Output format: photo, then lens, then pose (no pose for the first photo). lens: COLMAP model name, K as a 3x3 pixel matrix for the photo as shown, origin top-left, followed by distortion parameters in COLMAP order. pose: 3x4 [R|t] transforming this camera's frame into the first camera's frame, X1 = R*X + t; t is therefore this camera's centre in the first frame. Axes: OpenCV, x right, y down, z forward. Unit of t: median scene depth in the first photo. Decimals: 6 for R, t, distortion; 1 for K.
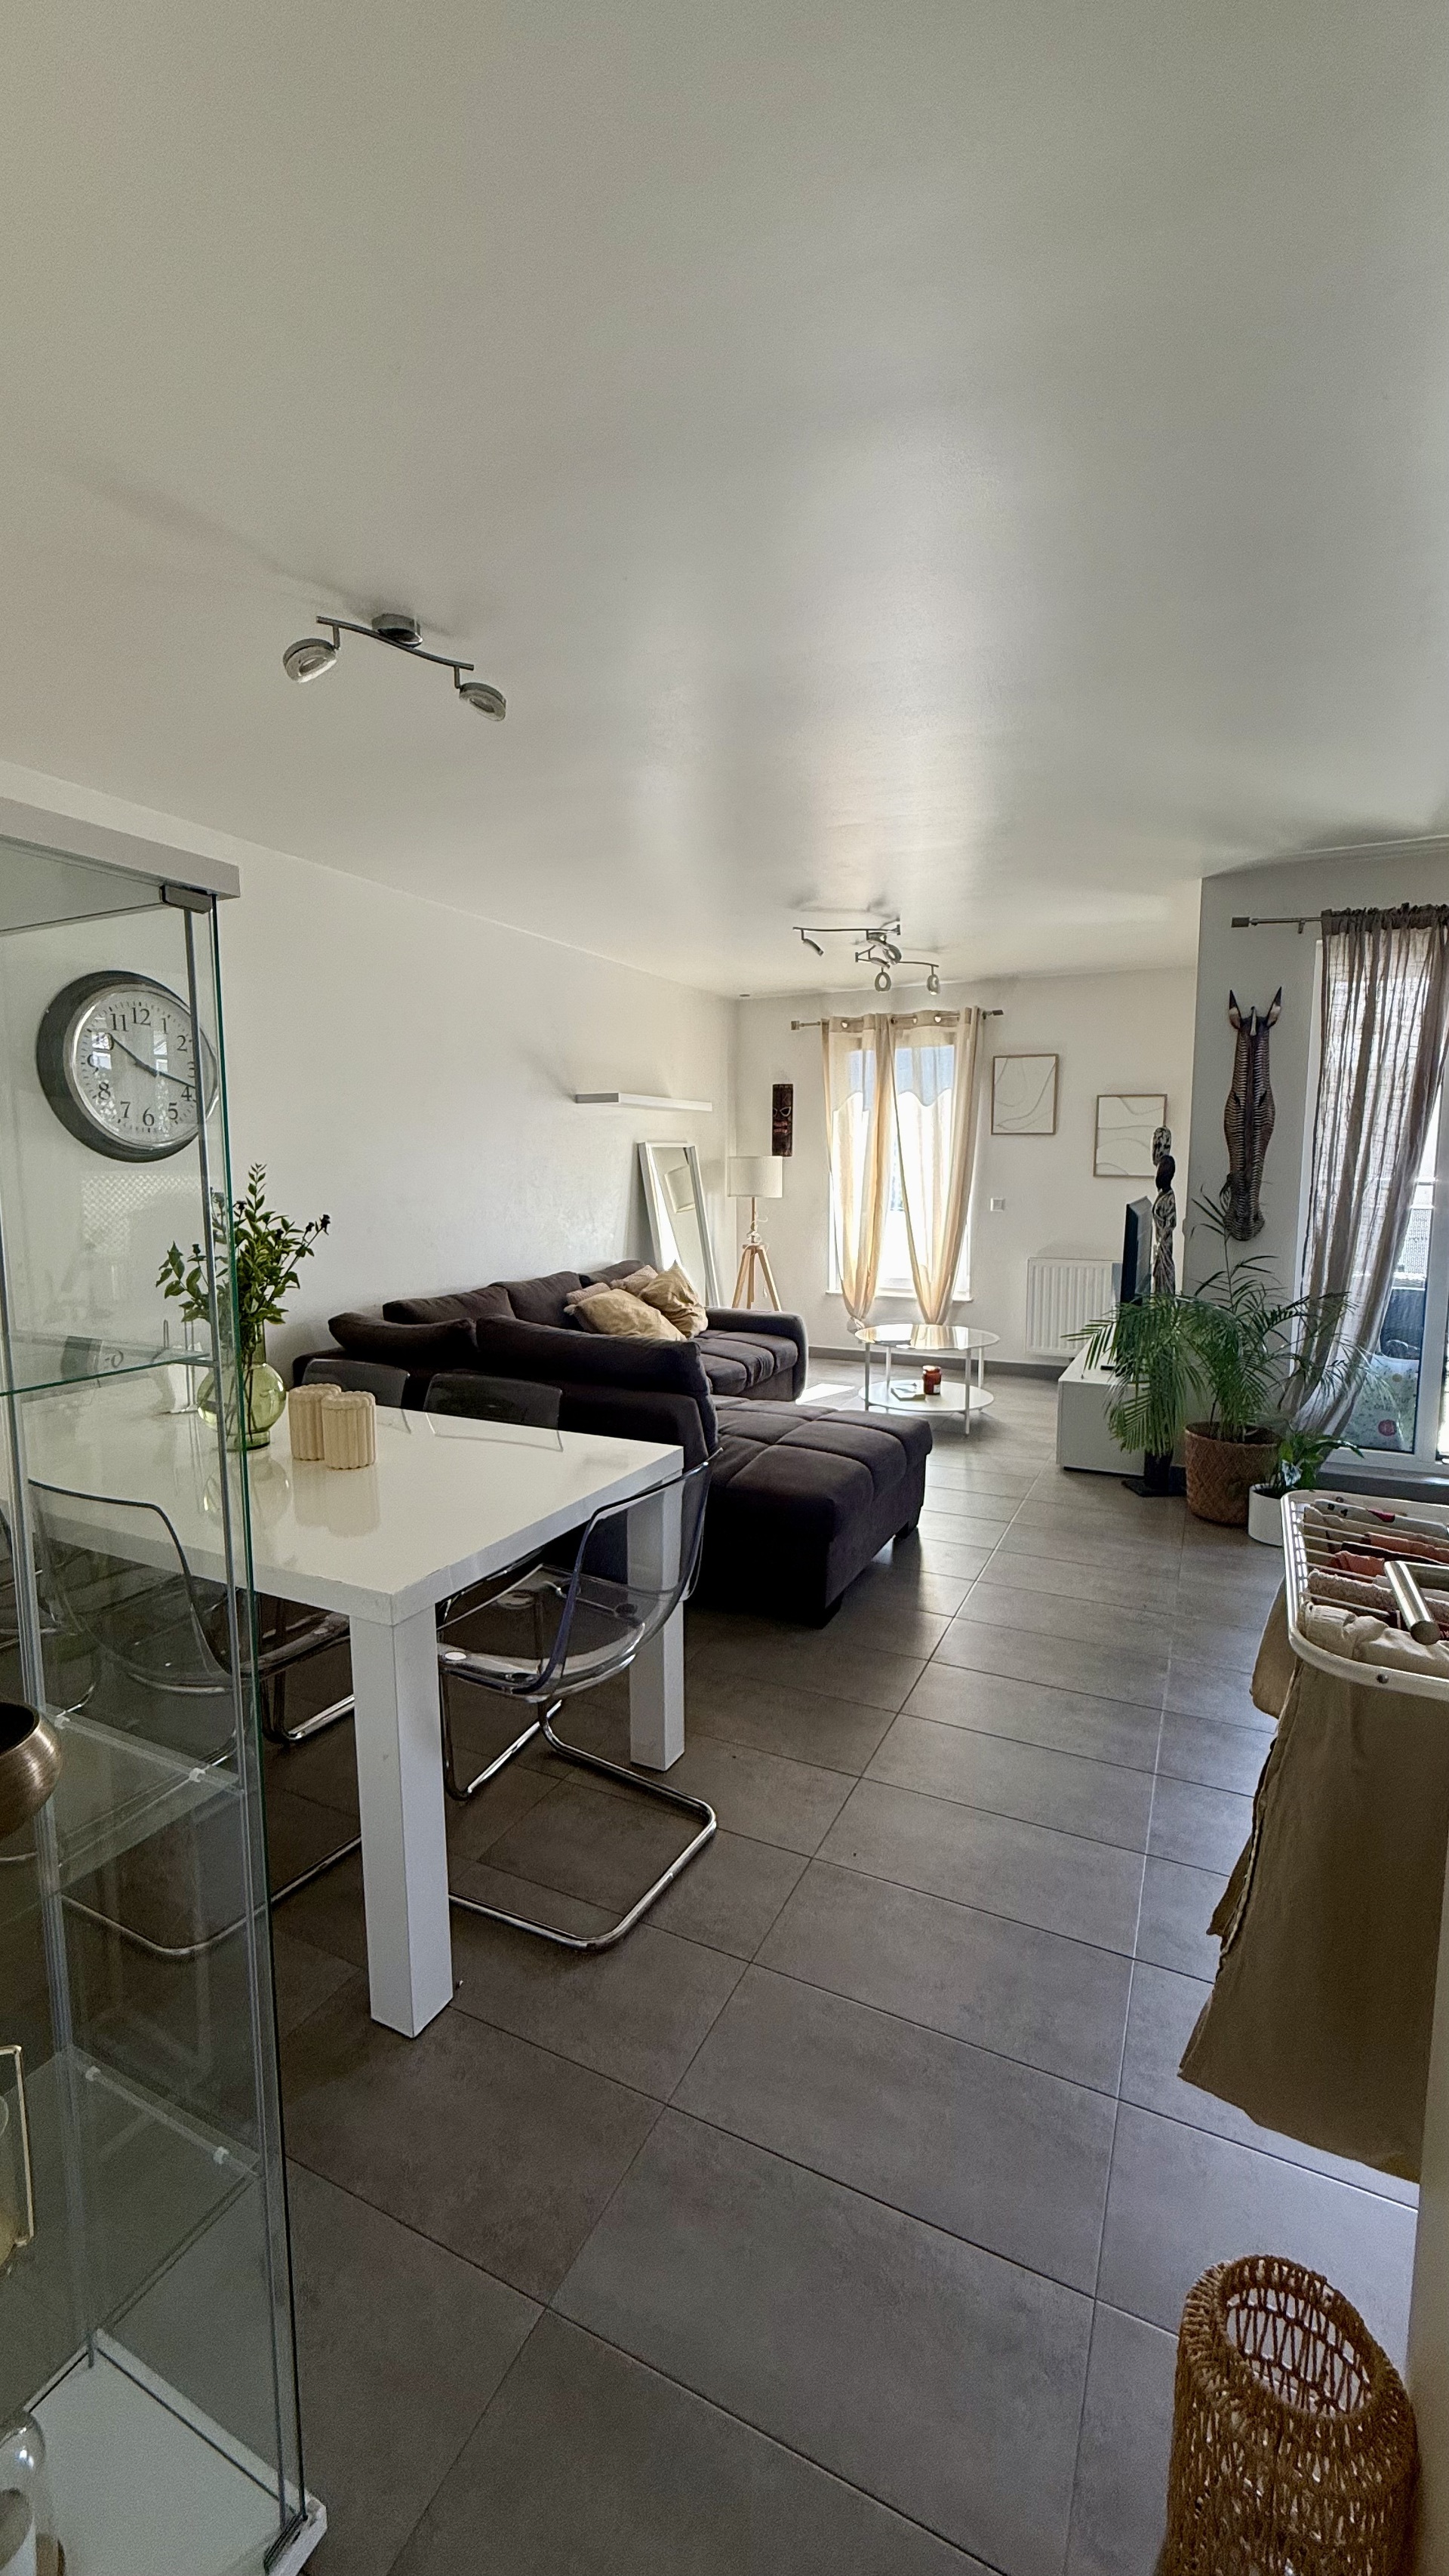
lens RADIAL K [[1016.7, 0, 728.2], [0, 1016.7, 1285.0], [0, 0, 1]] dist [-0.002252, -0.000016]
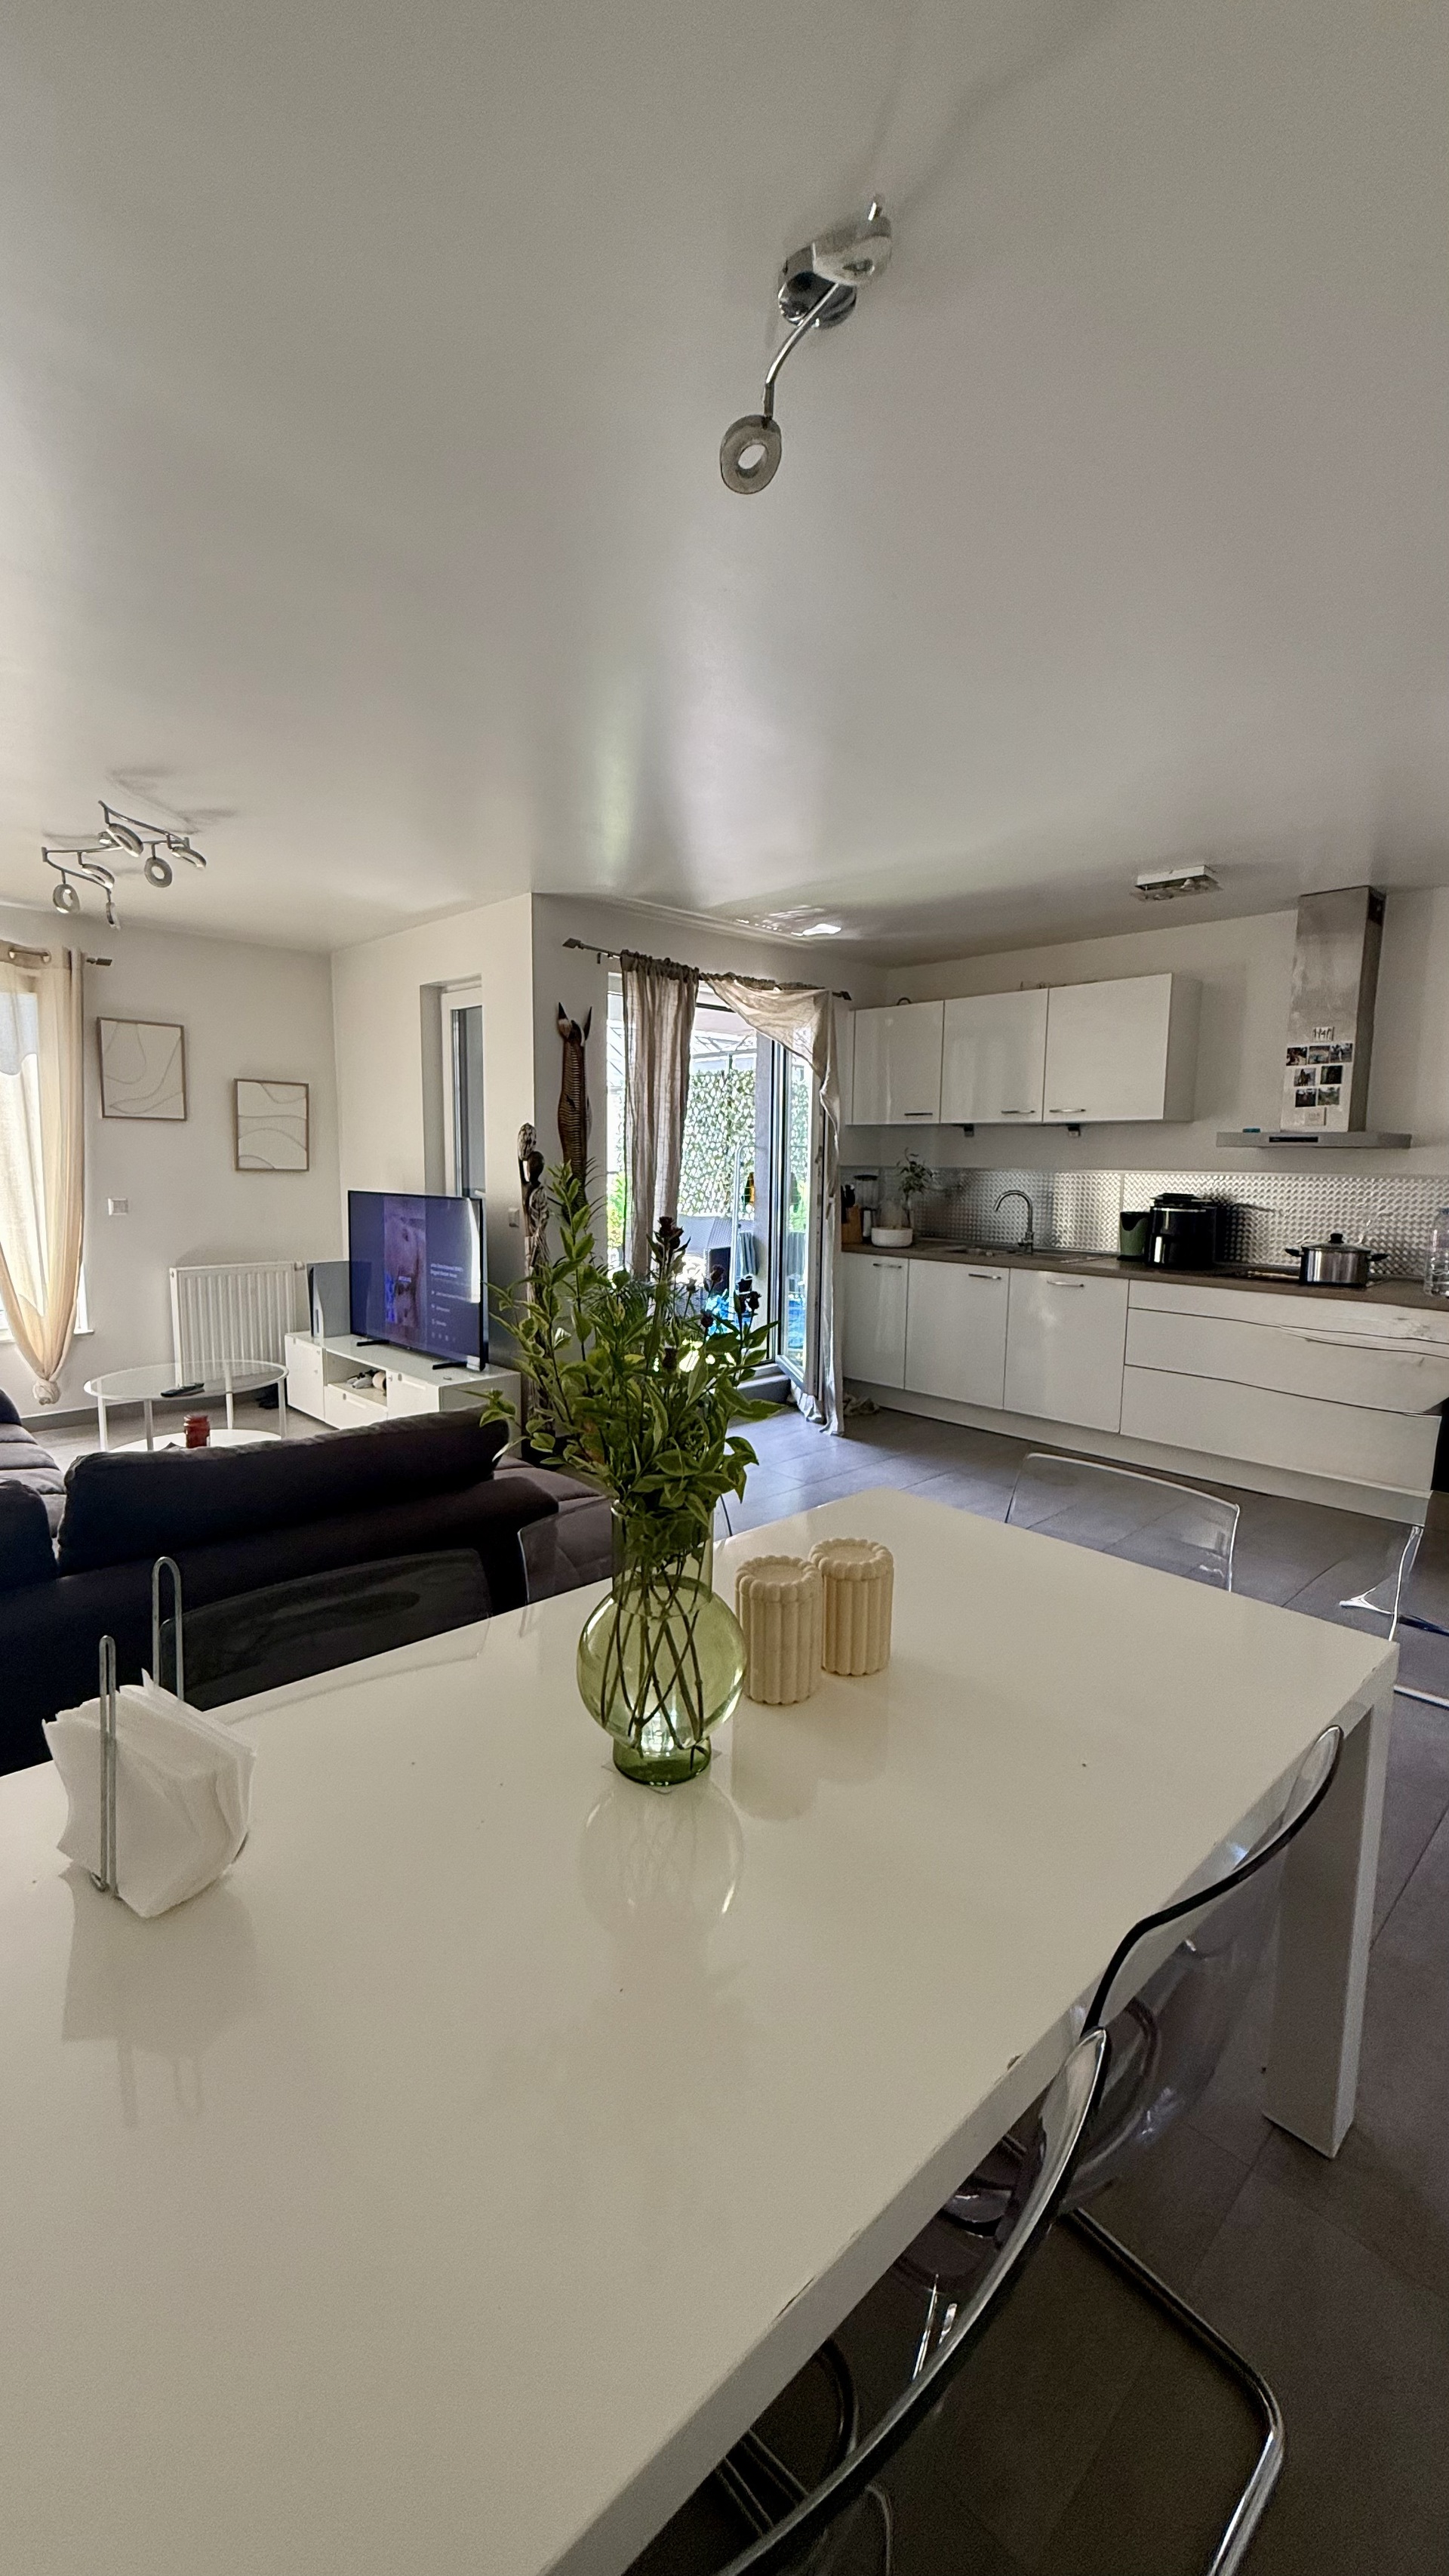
lens RADIAL K [[1016.7, 0, 718.3], [0, 1016.7, 1290.4], [0, 0, 1]] dist [-0.002252, -0.000016]
pose [[0.357584, -0.110414, 0.927331, -0.369595], [0.101000, 0.991734, 0.079136, -0.034440], [-0.928403, 0.065362, 0.365780, 0.327642]]
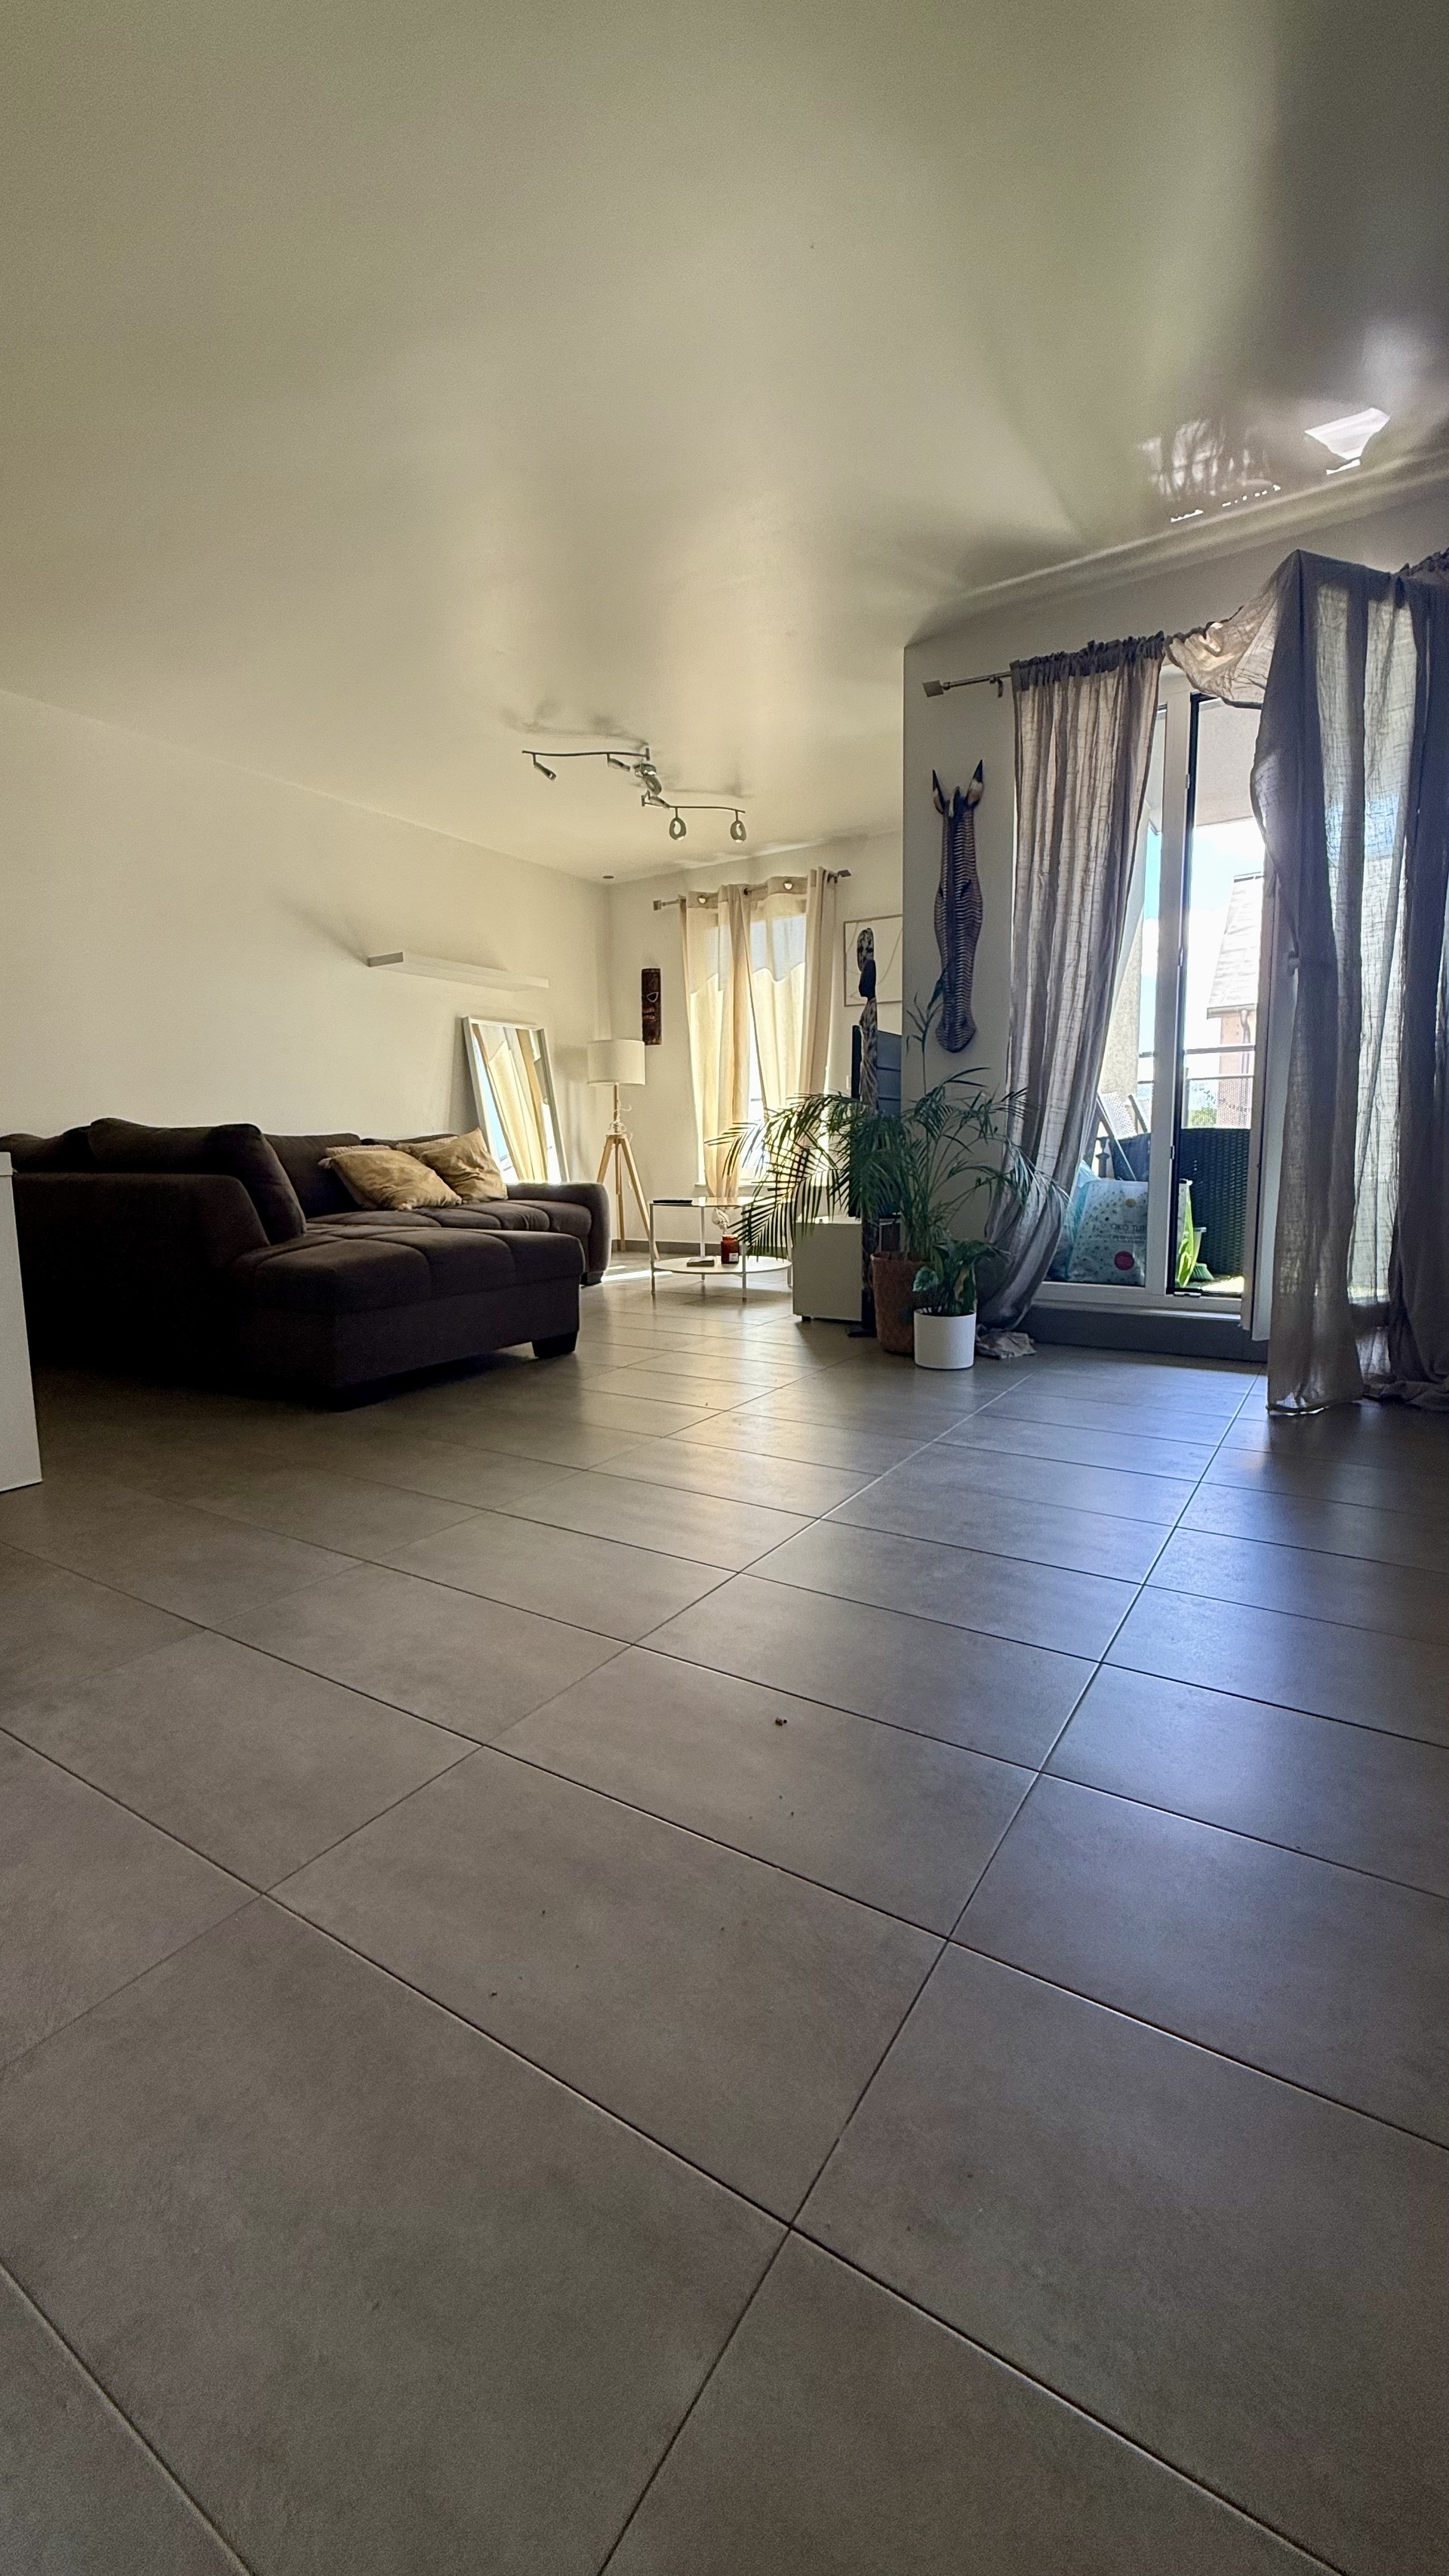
lens RADIAL K [[1016.7, 0, 725.7], [0, 1016.7, 1279.0], [0, 0, 1]] dist [-0.002252, -0.000016]
pose [[0.993812, 0.003726, -0.111015, 0.299578], [-0.002384, 0.999923, 0.012215, 0.109355], [0.111052, -0.011875, 0.993744, 0.056498]]
